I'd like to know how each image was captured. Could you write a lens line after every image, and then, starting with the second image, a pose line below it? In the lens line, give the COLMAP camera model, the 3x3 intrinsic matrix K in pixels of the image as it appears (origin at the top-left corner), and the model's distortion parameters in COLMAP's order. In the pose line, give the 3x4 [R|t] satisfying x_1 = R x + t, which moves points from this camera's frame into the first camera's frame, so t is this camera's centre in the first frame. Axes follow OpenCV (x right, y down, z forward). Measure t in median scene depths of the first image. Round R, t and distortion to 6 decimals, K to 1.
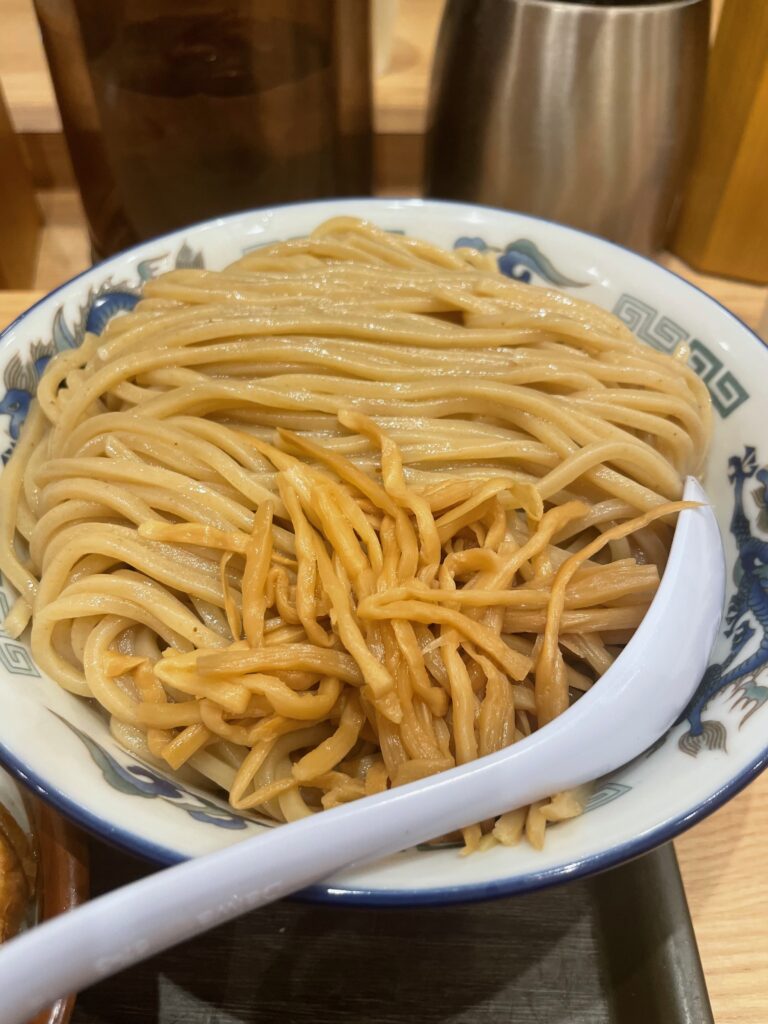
lens RADIAL K [[816.3, 0, 384.0], [0, 816.3, 512.0], [0, 0, 1]] dist [0.062275, -0.139933]
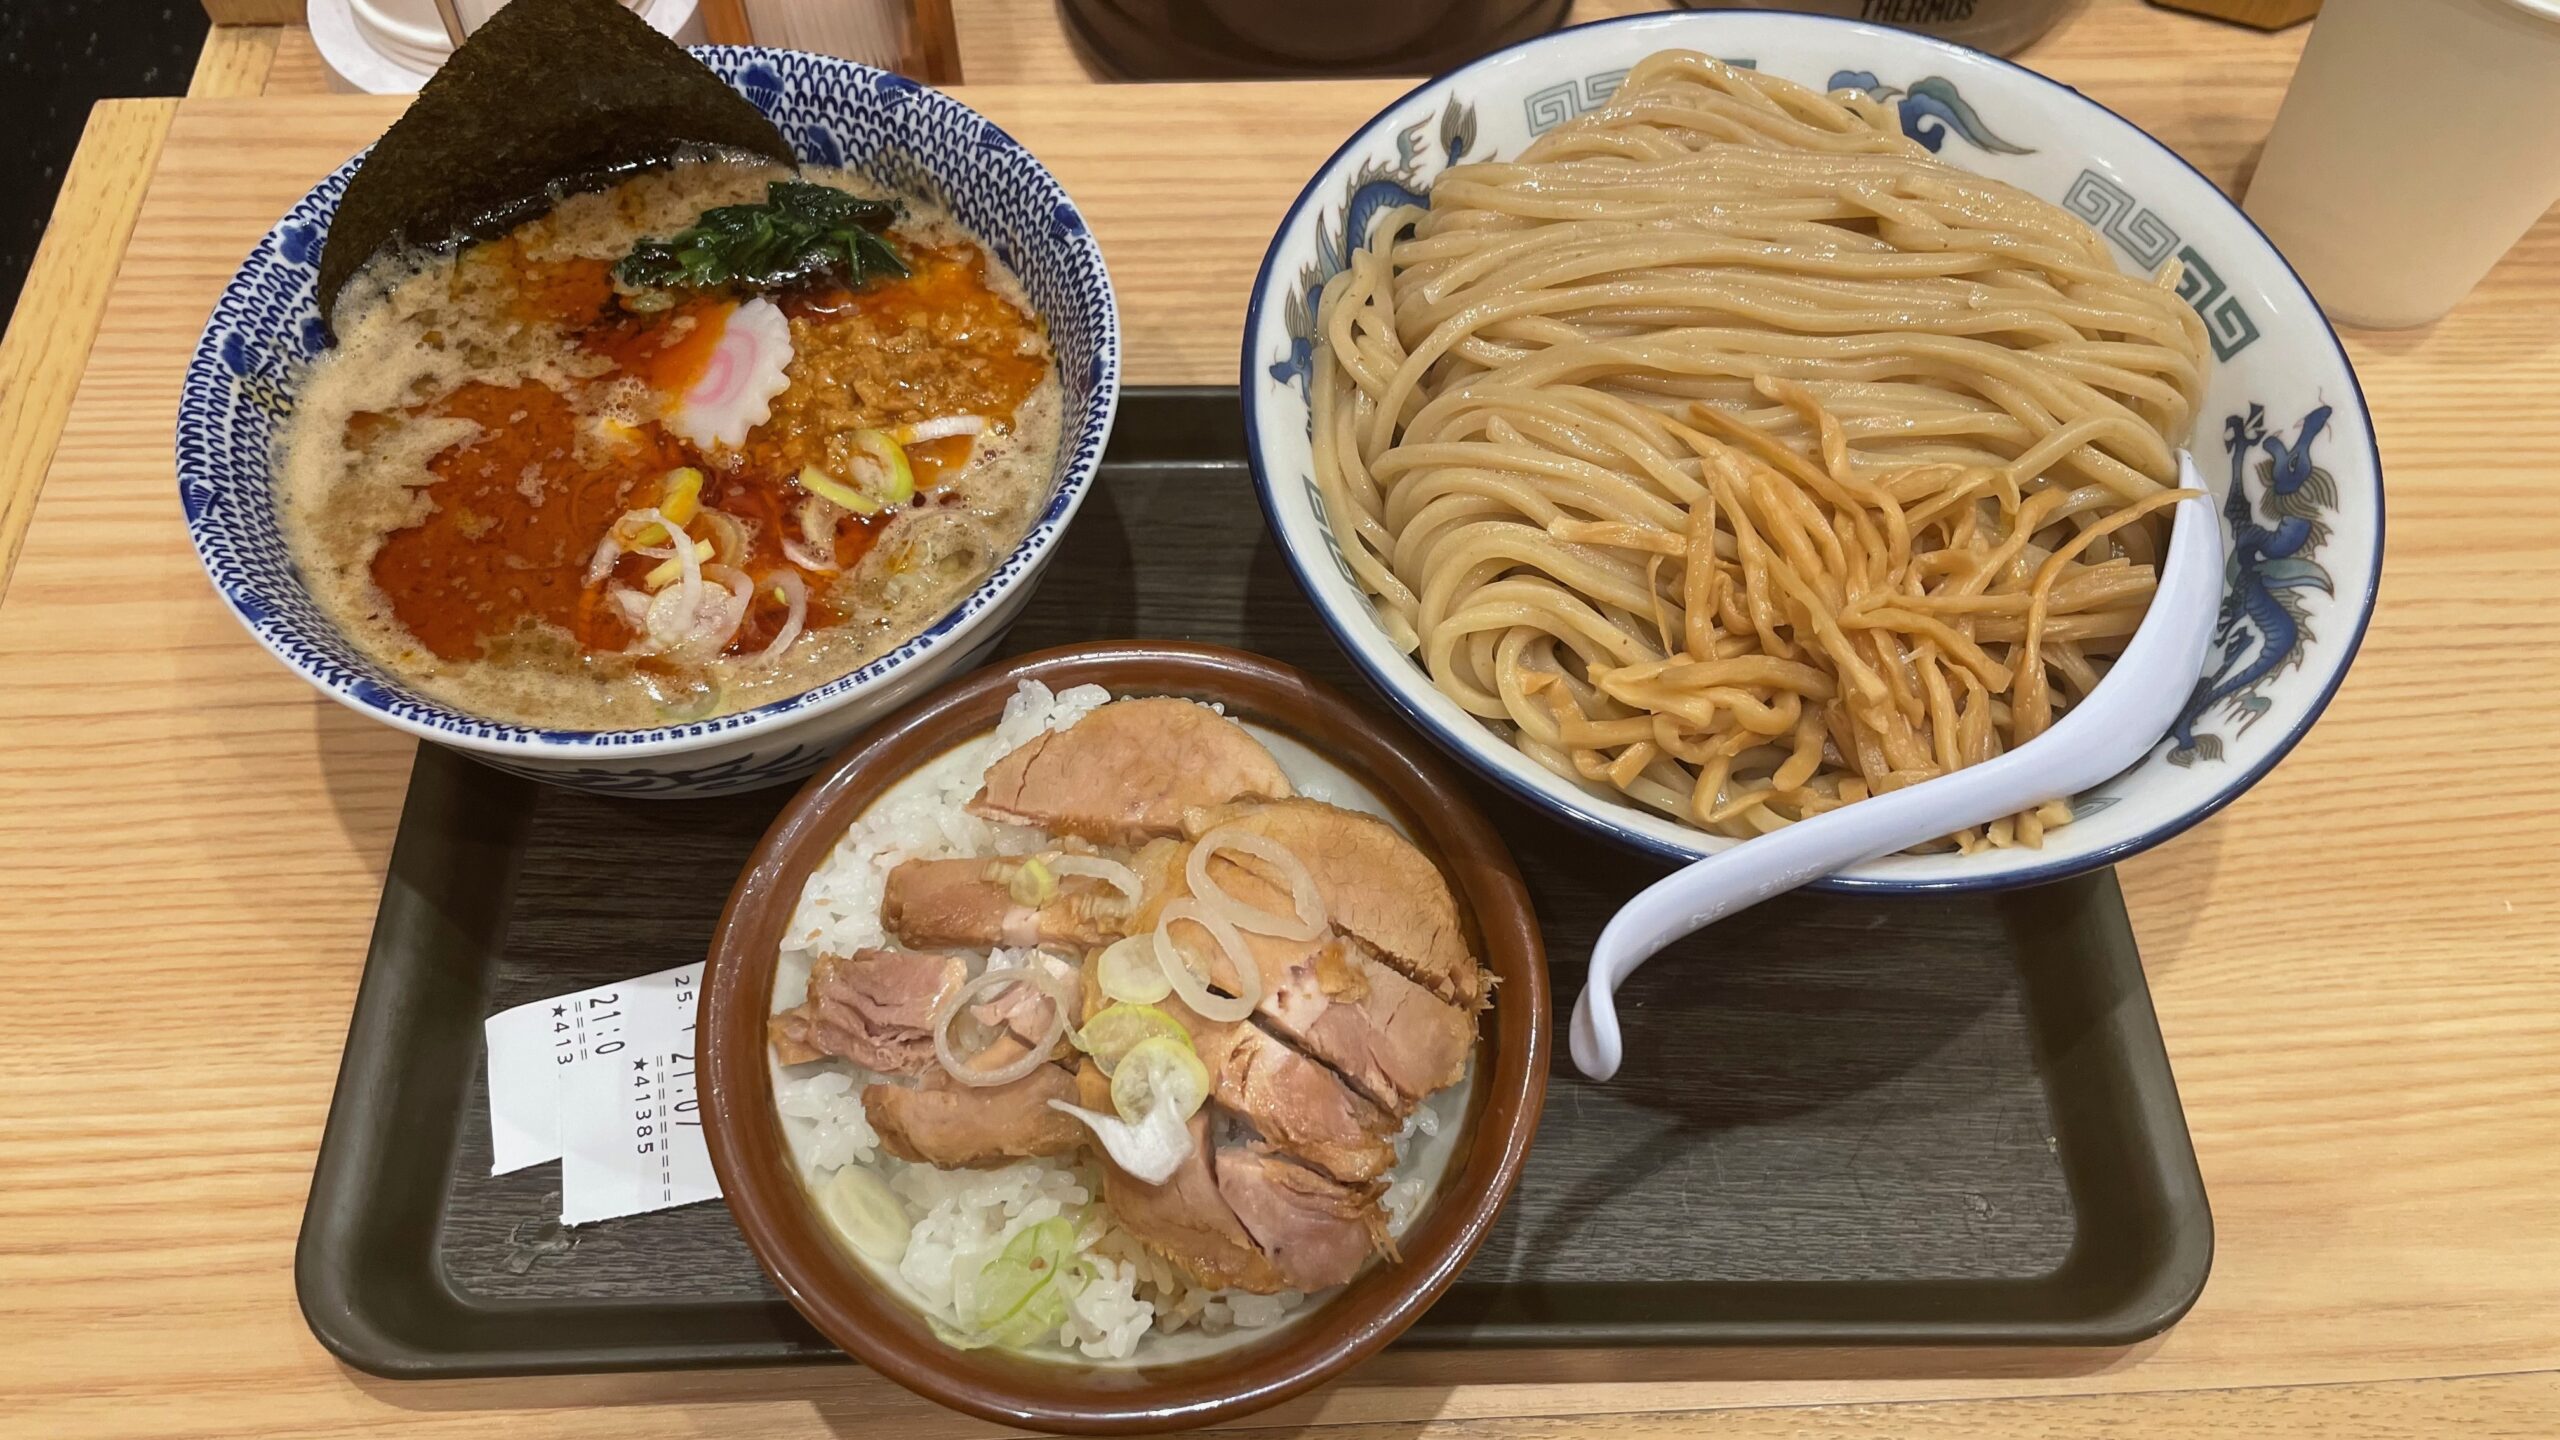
lens RADIAL K [[1989.3, 0, 1259.9], [0, 1989.3, 719.6], [0, 0, 1]] dist [0.088928, -0.131185]
pose [[0.999959, -0.007638, 0.004930, -0.598235], [0.006725, 0.986409, 0.164169, -0.124860], [-0.006117, -0.164129, 0.986420, -1.086896]]
